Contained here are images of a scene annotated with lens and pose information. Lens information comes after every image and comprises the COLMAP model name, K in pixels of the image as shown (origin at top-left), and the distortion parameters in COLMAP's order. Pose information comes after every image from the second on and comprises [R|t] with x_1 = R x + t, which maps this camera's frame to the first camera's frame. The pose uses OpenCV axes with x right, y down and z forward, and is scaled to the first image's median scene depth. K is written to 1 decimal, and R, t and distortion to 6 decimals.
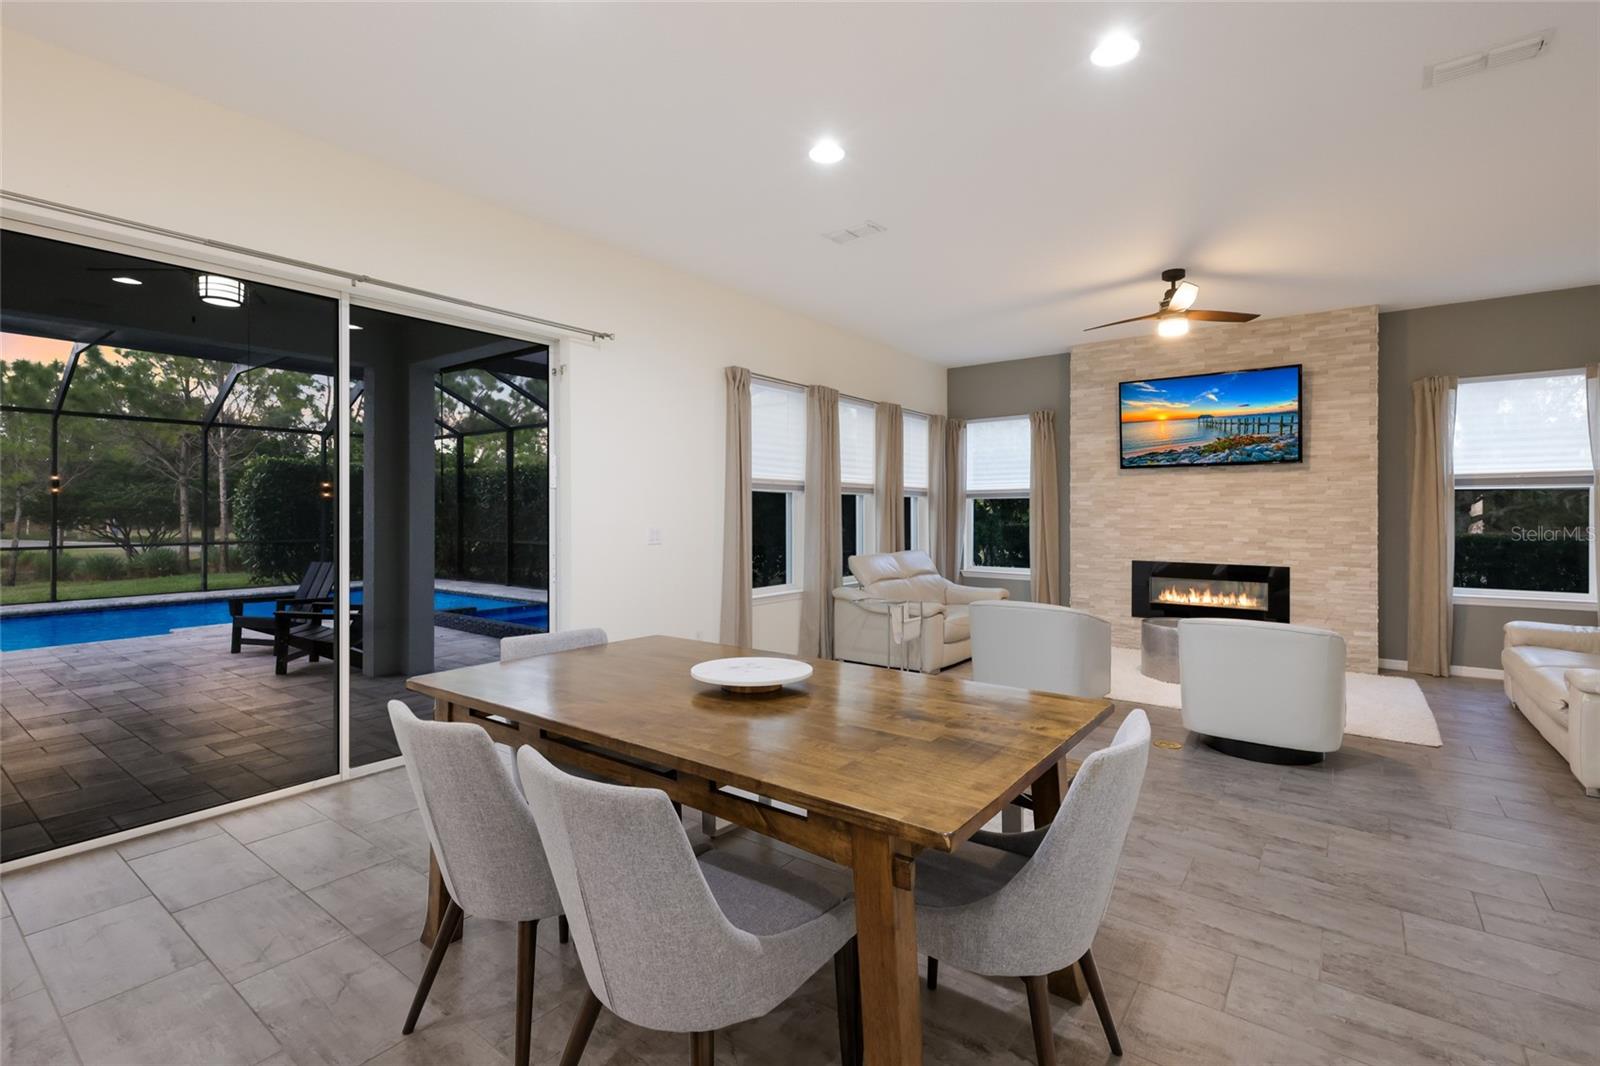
lens RADIAL K [[730.7, 0, 798.8], [0, 730.7, 508.8], [0, 0, 1]] dist [0.008435, 0.001279]
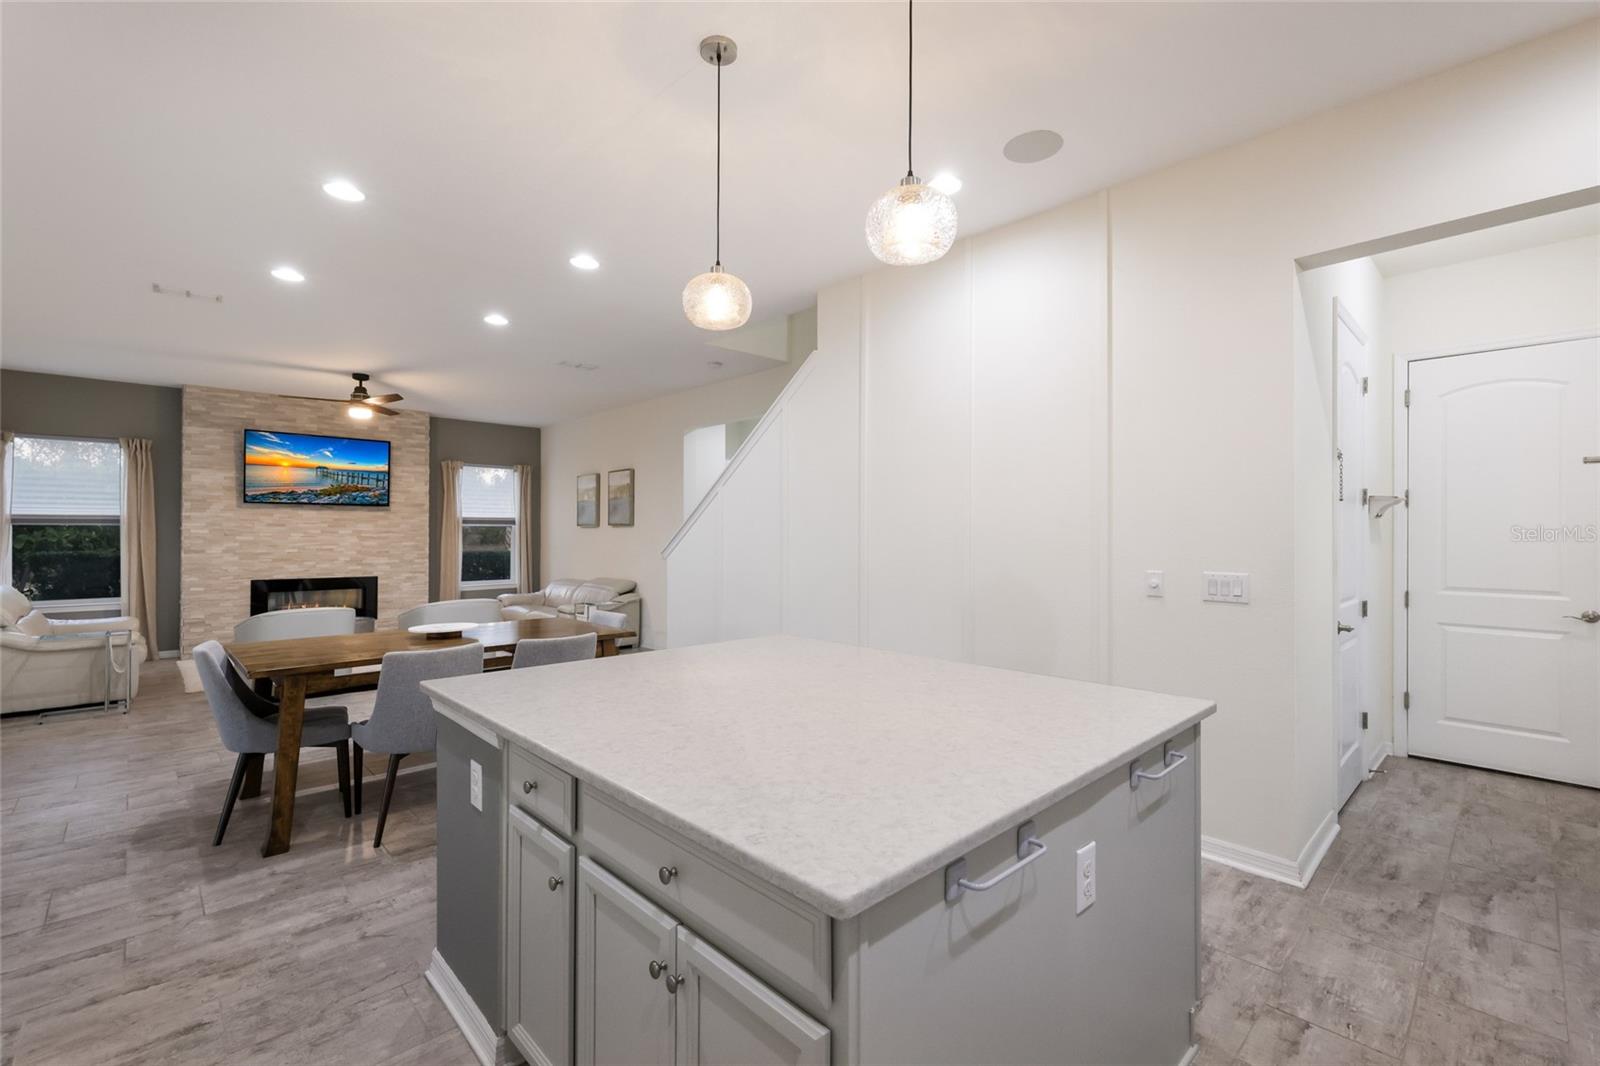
lens RADIAL K [[706.3, 0, 813.0], [0, 706.3, 536.2], [0, 0, 1]] dist [0.007544, -0.000955]
pose [[0.150796, -0.001130, 0.988564, -0.604732], [-0.007375, 0.999970, 0.002268, -0.011251], [-0.988537, -0.007633, 0.150783, -0.079799]]
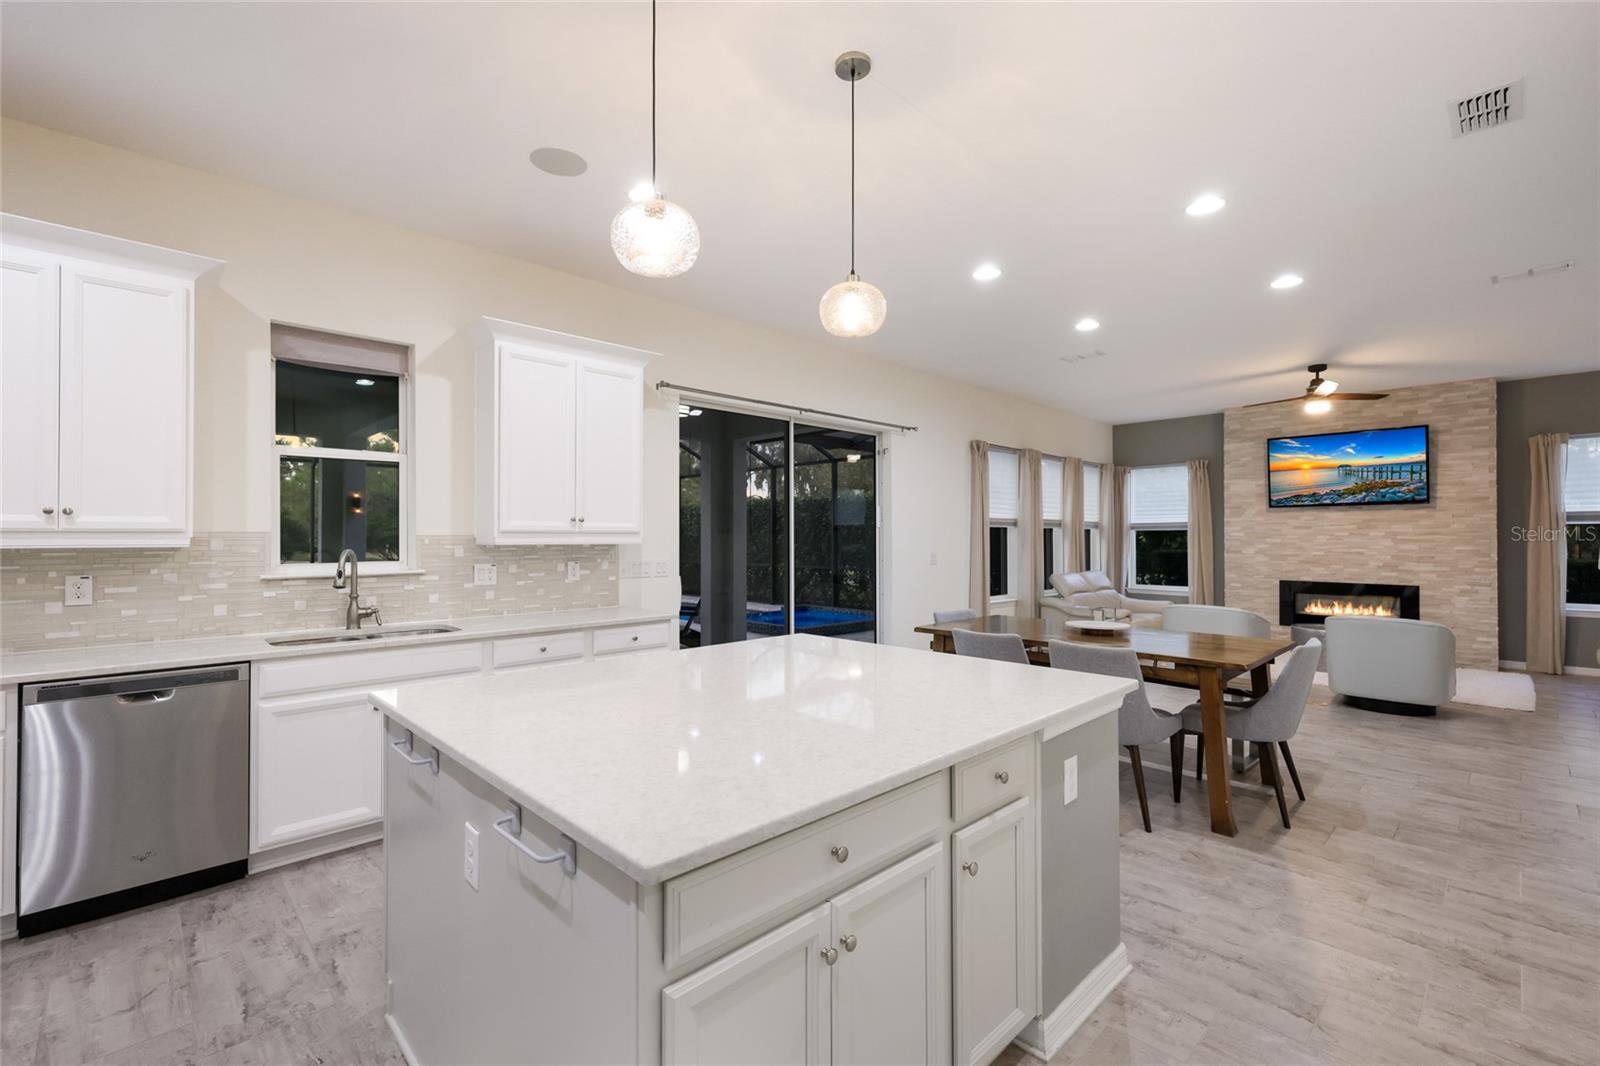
lens RADIAL K [[706.3, 0, 790.5], [0, 706.3, 530.4], [0, 0, 1]] dist [0.007544, -0.000955]
pose [[0.988085, -0.002086, -0.153896, -0.205026], [0.001282, 0.999985, -0.005326, -0.010270], [0.153904, 0.005066, 0.988073, -0.362857]]
